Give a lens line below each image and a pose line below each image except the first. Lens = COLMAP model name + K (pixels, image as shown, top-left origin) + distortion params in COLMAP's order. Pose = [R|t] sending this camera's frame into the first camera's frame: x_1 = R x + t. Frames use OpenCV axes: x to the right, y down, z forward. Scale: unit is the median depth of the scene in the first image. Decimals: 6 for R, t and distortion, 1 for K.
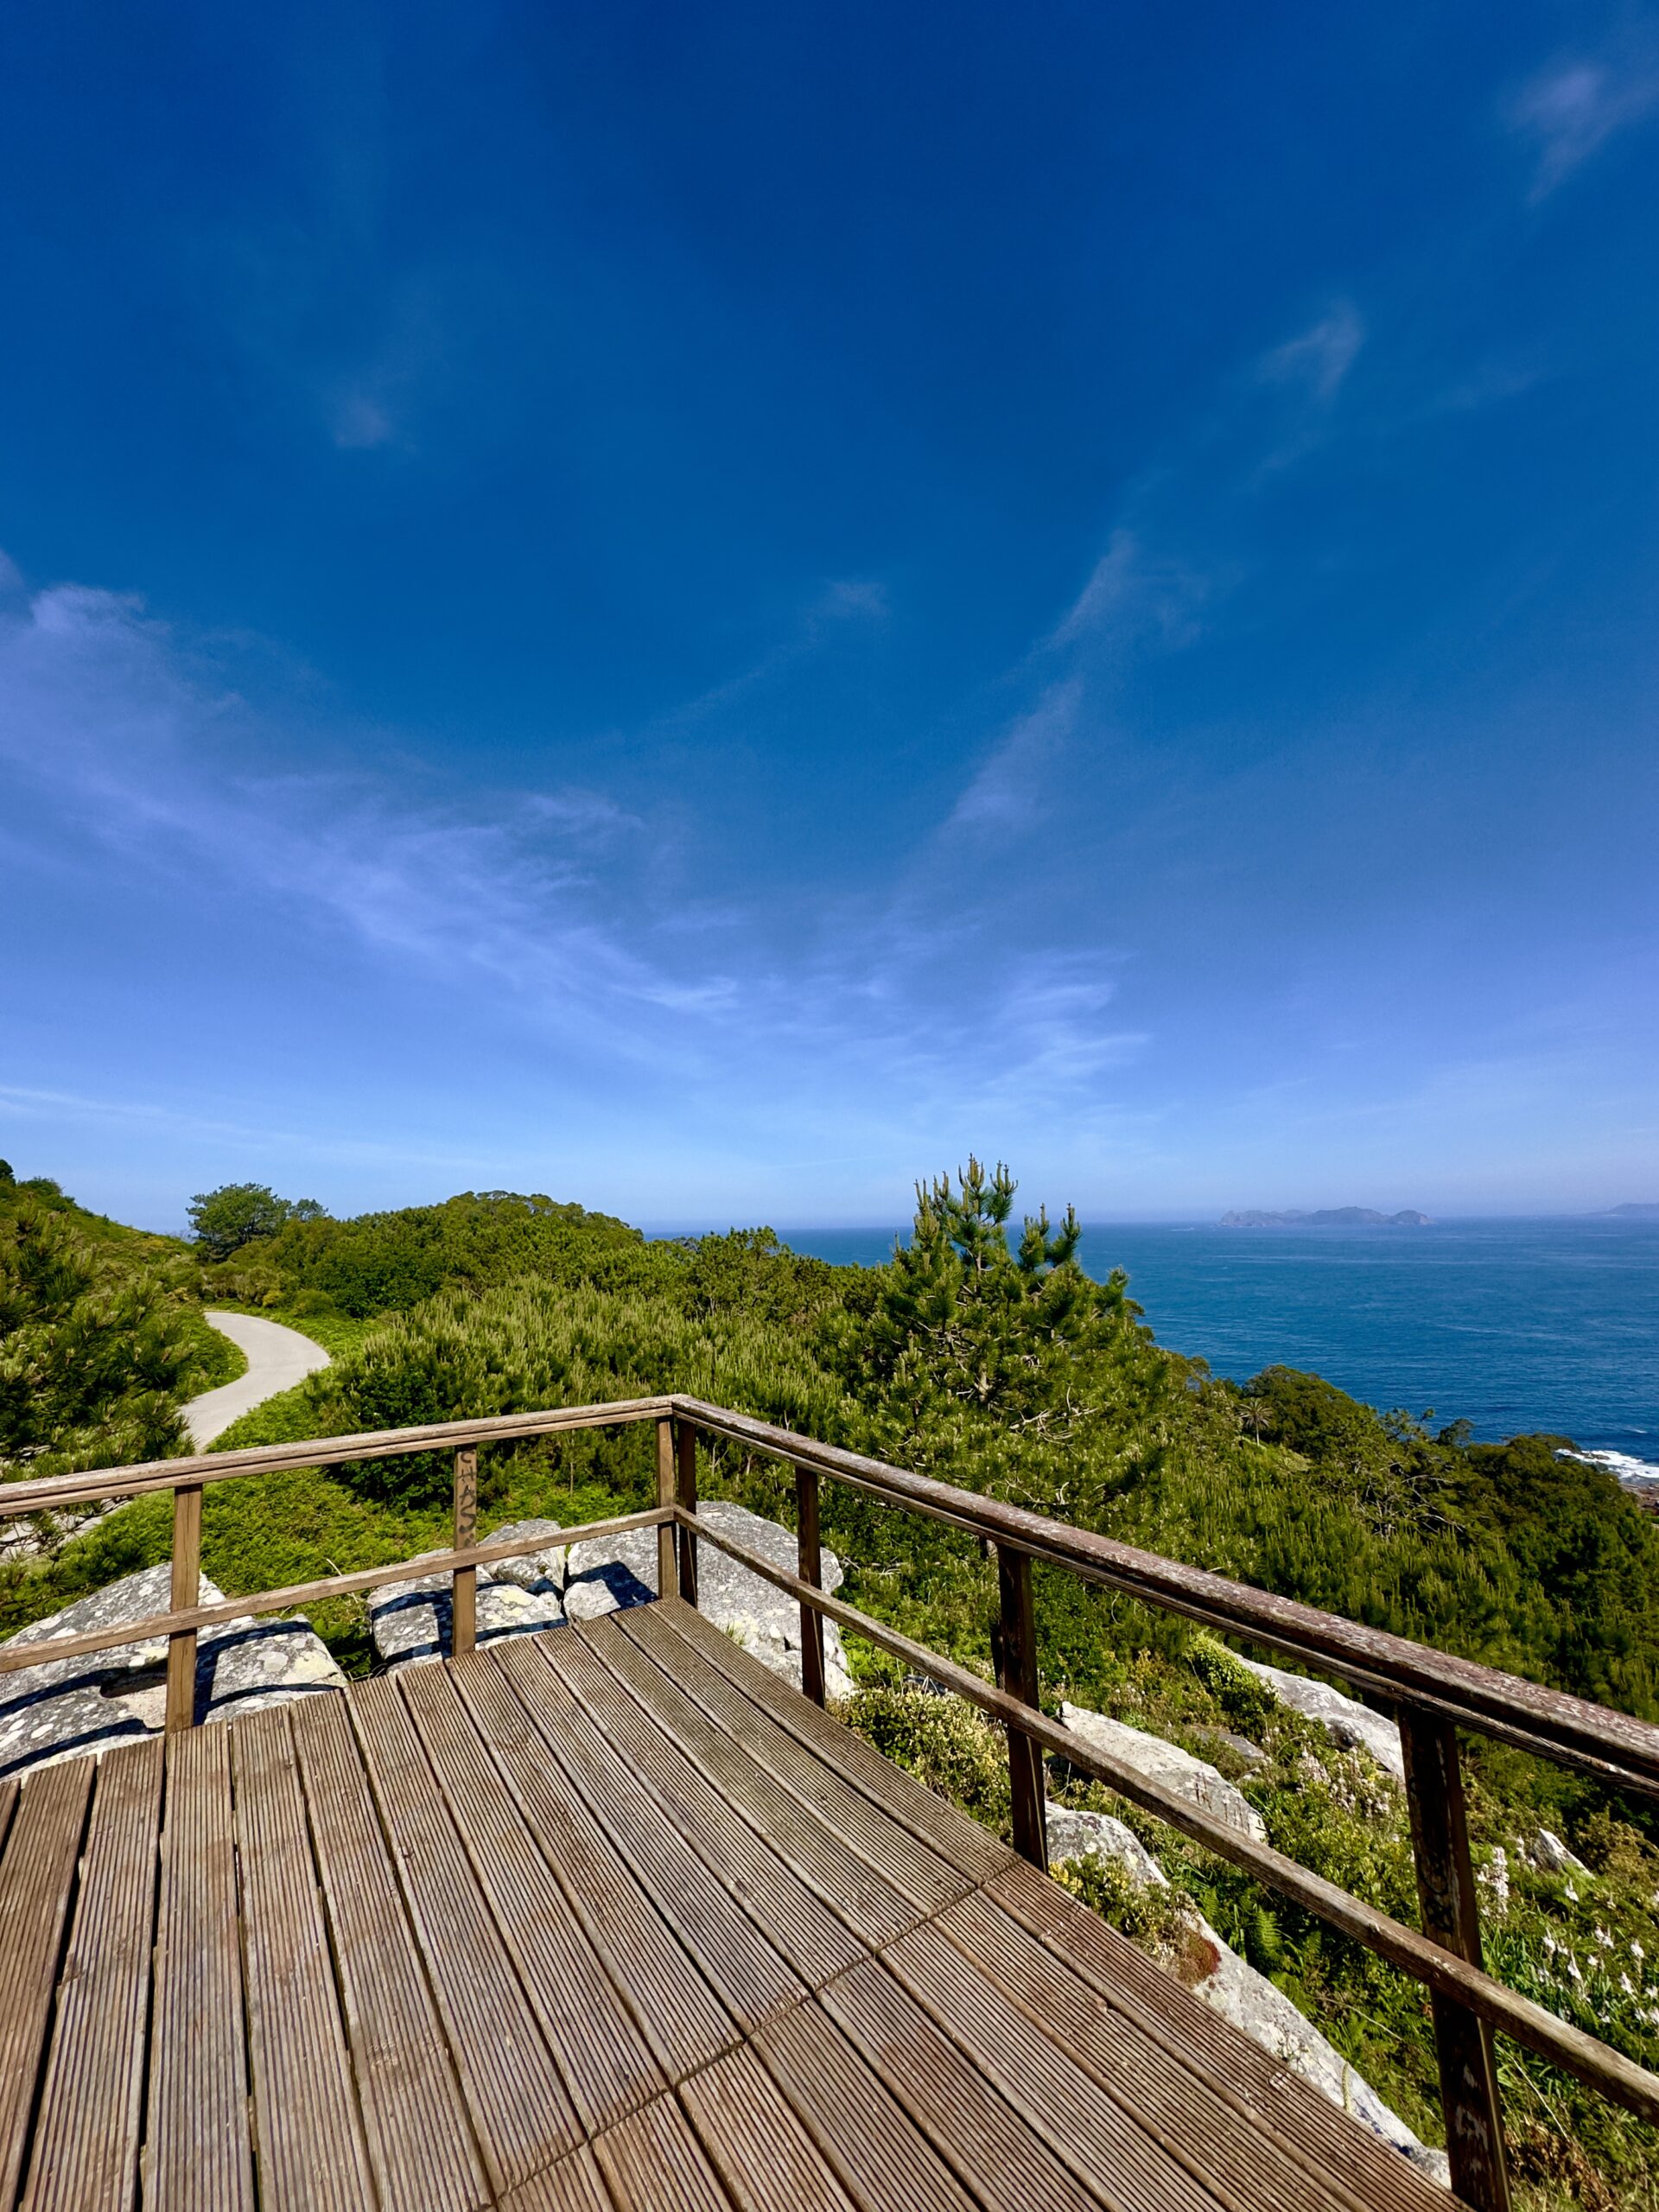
lens RADIAL K [[874.0, 0, 835.6], [0, 874.0, 1080.5], [0, 0, 1]] dist [-0.010450, 0.001216]
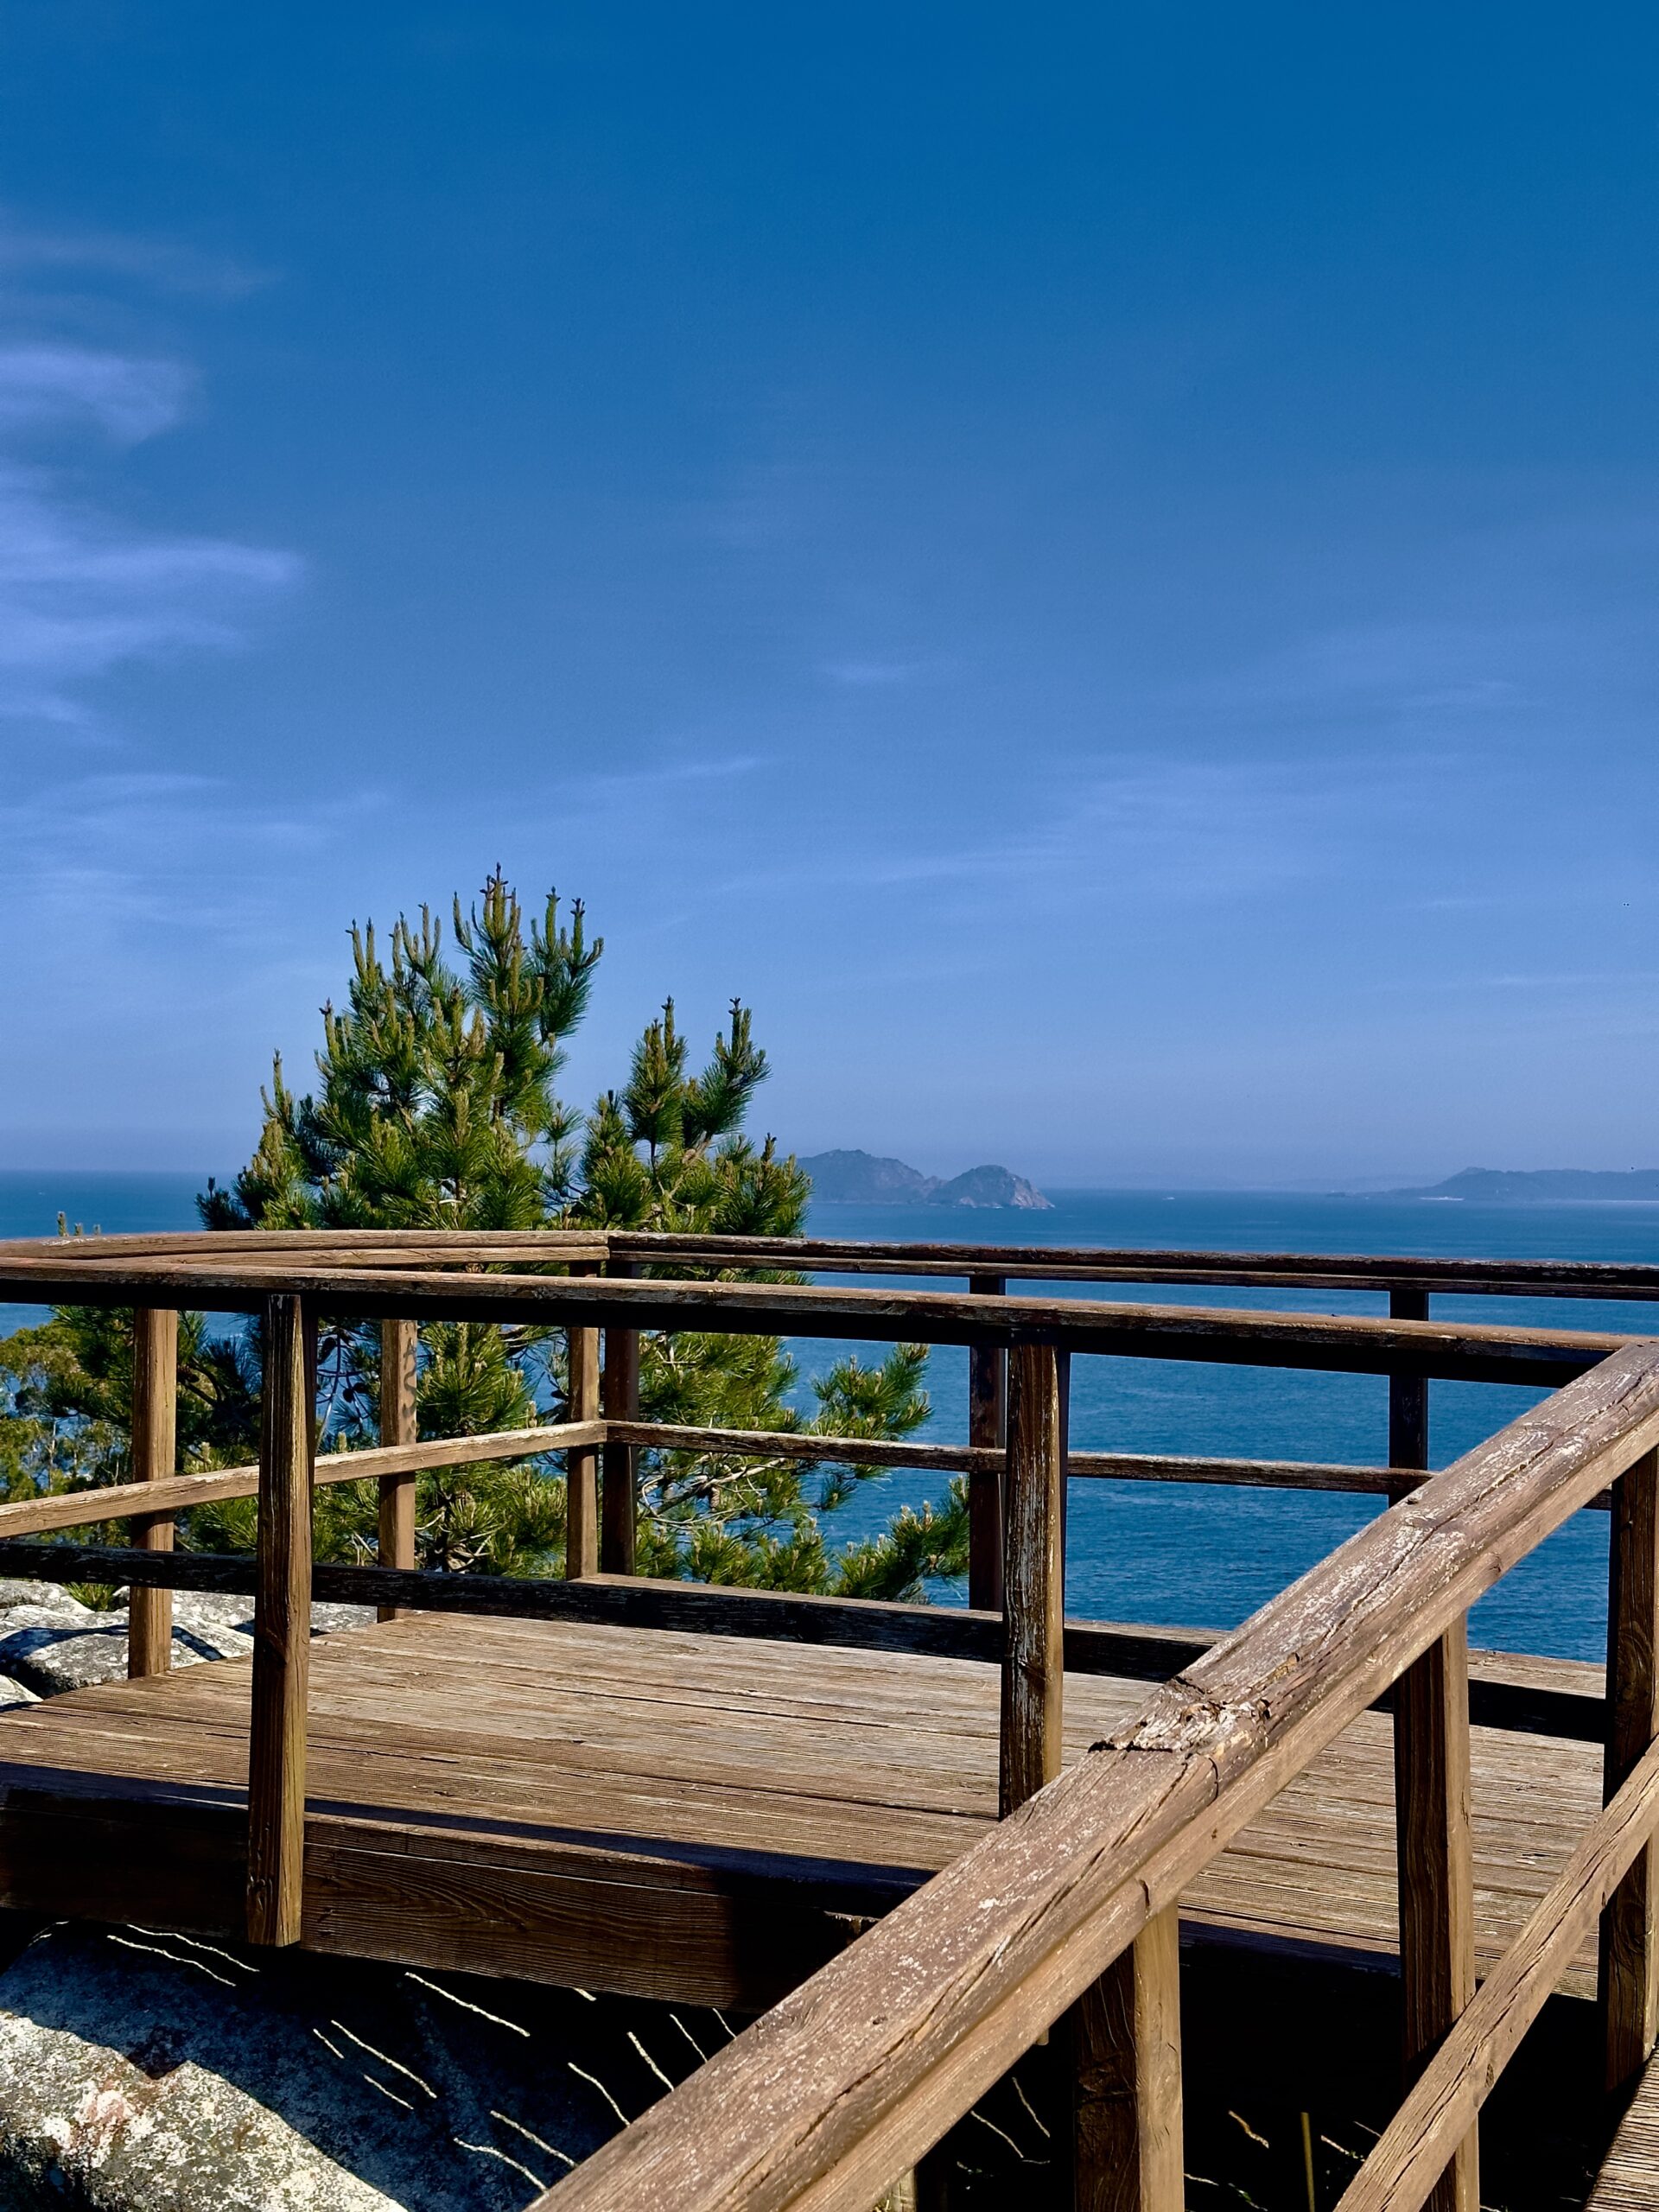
lens RADIAL K [[3054.1, 0, 829.5], [0, 3054.1, 1106.0], [0, 0, 1]] dist [0.124656, -0.100299]
pose [[0.842395, 0.041016, 0.537298, -1.196402], [-0.114718, 0.987892, 0.104445, 0.063061], [-0.526509, -0.149621, 0.836900, -0.755046]]
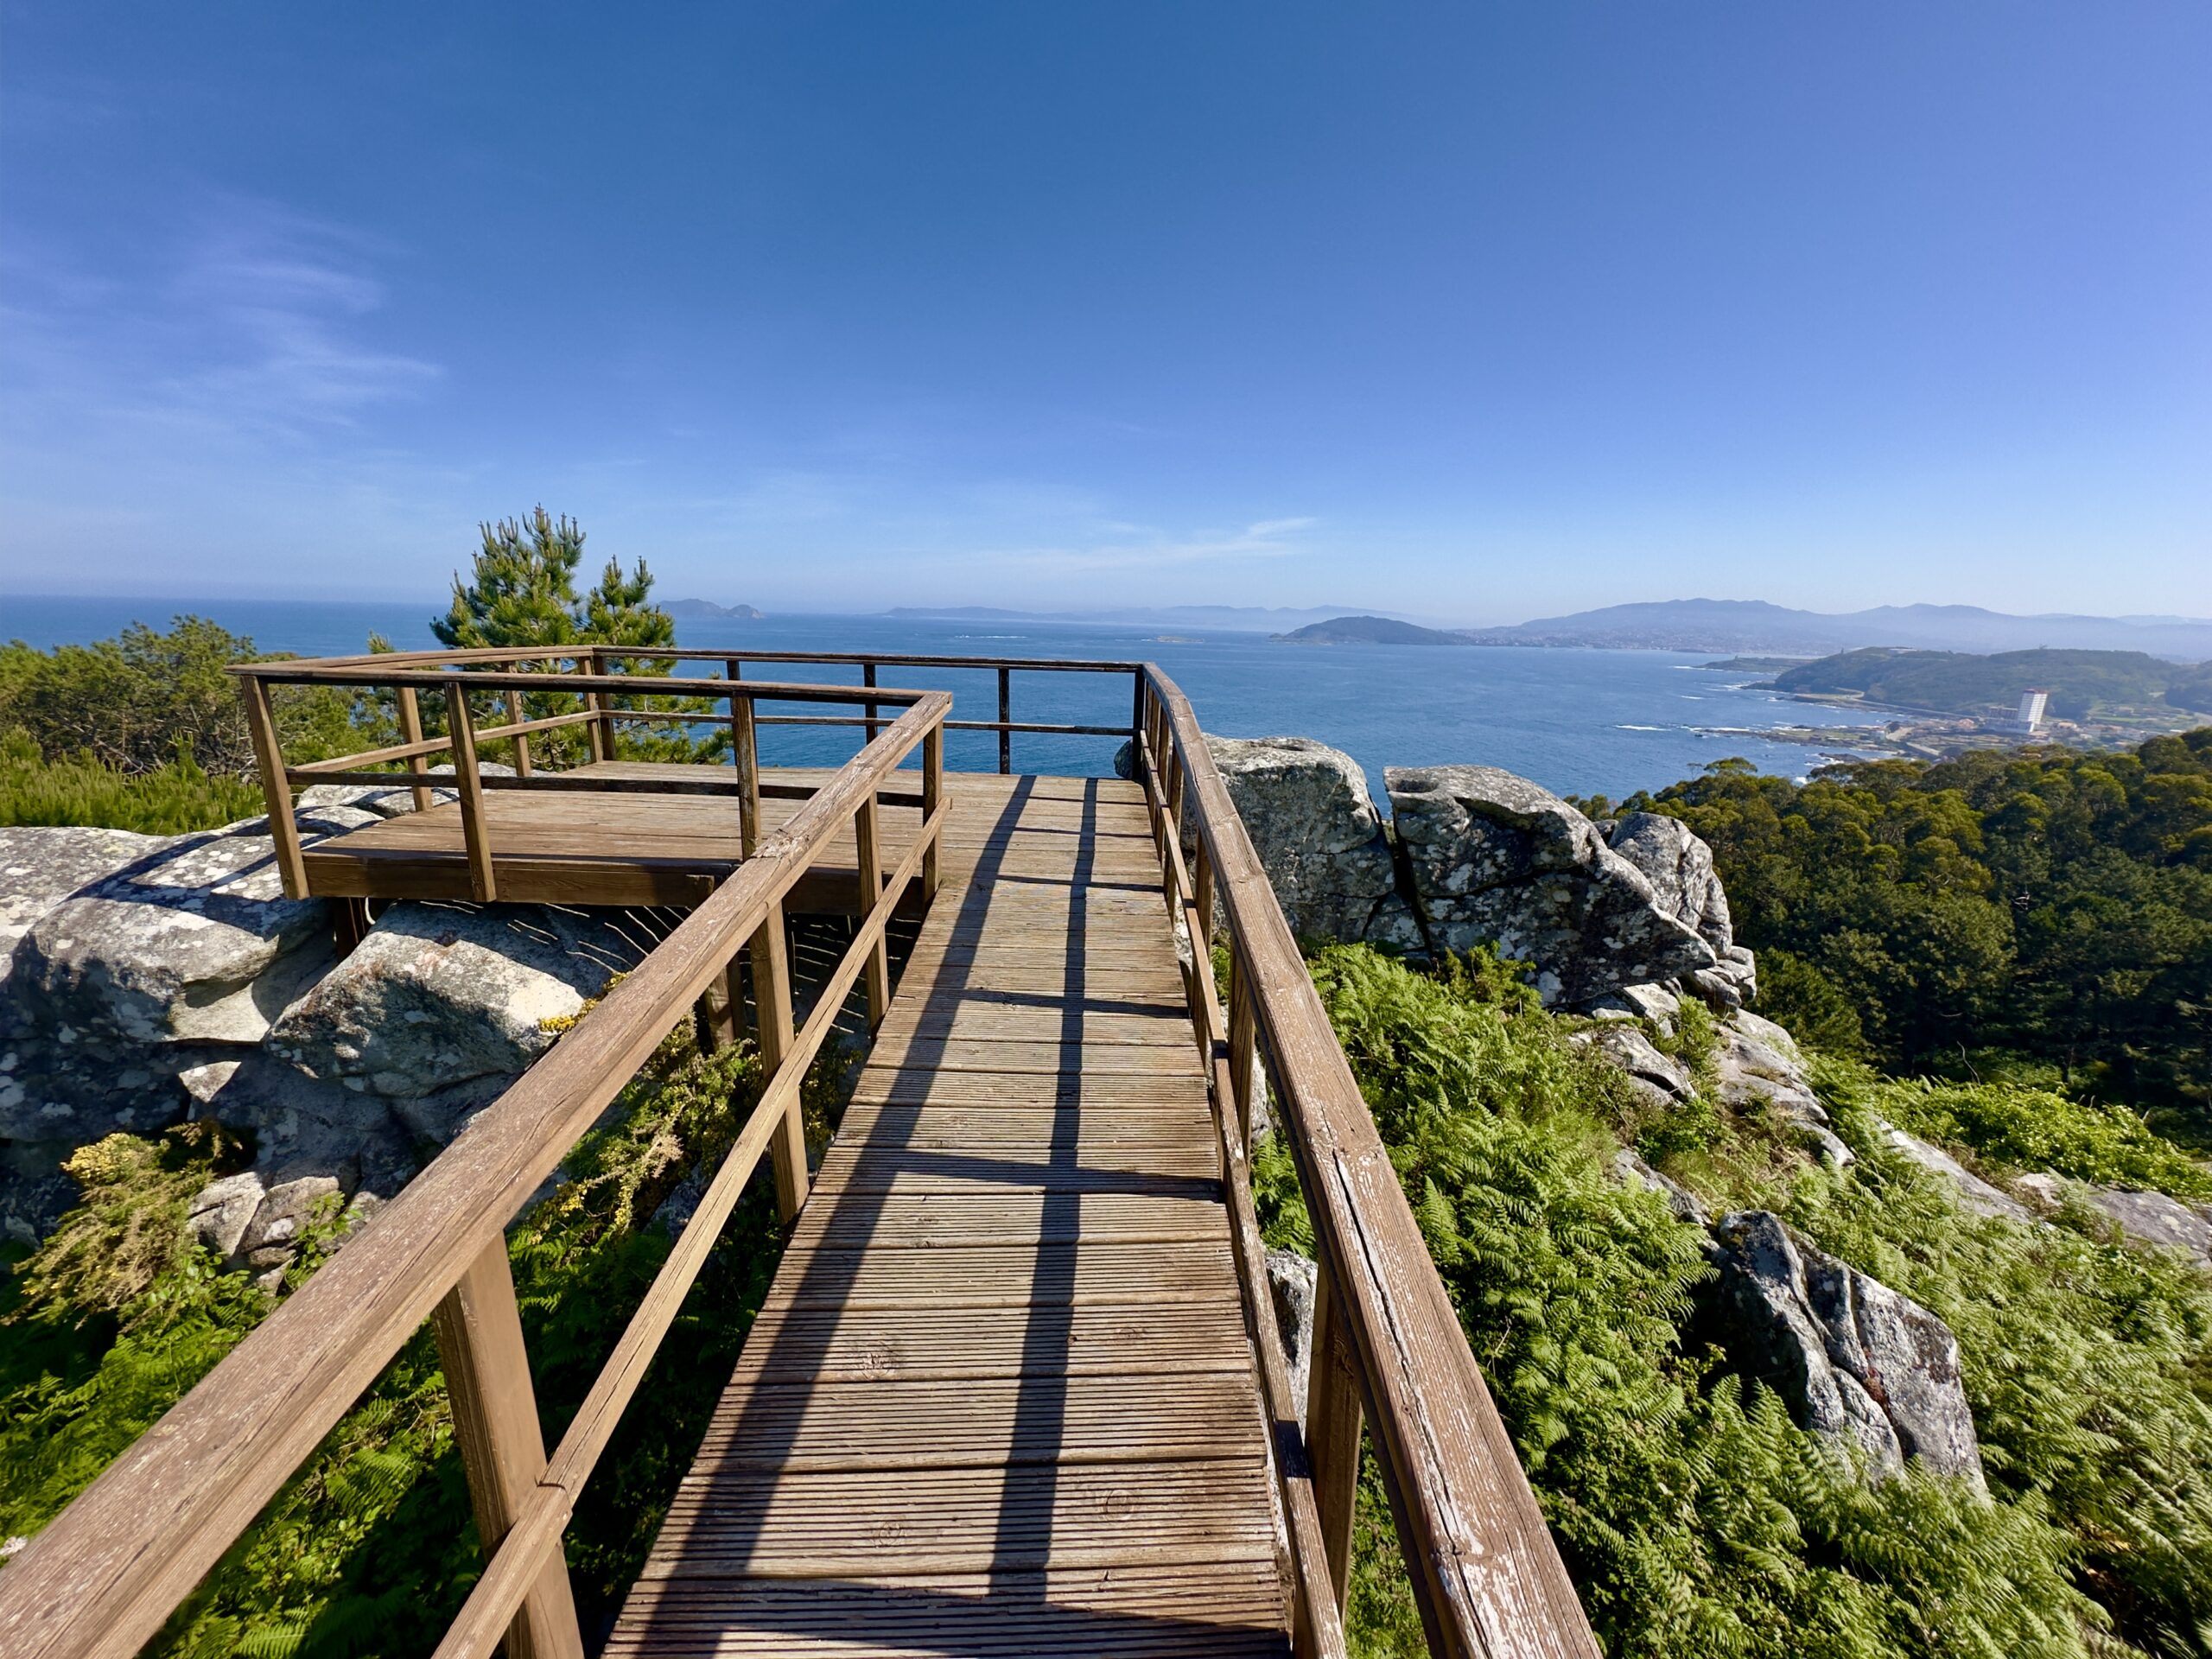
lens RADIAL K [[874.0, 0, 1116.0], [0, 874.0, 825.1], [0, 0, 1]] dist [-0.010450, 0.001216]
pose [[0.529126, -0.165676, 0.832212, -1.156880], [-0.171280, 0.939713, 0.295978, 0.027979], [-0.831077, -0.299151, 0.468850, -0.737981]]
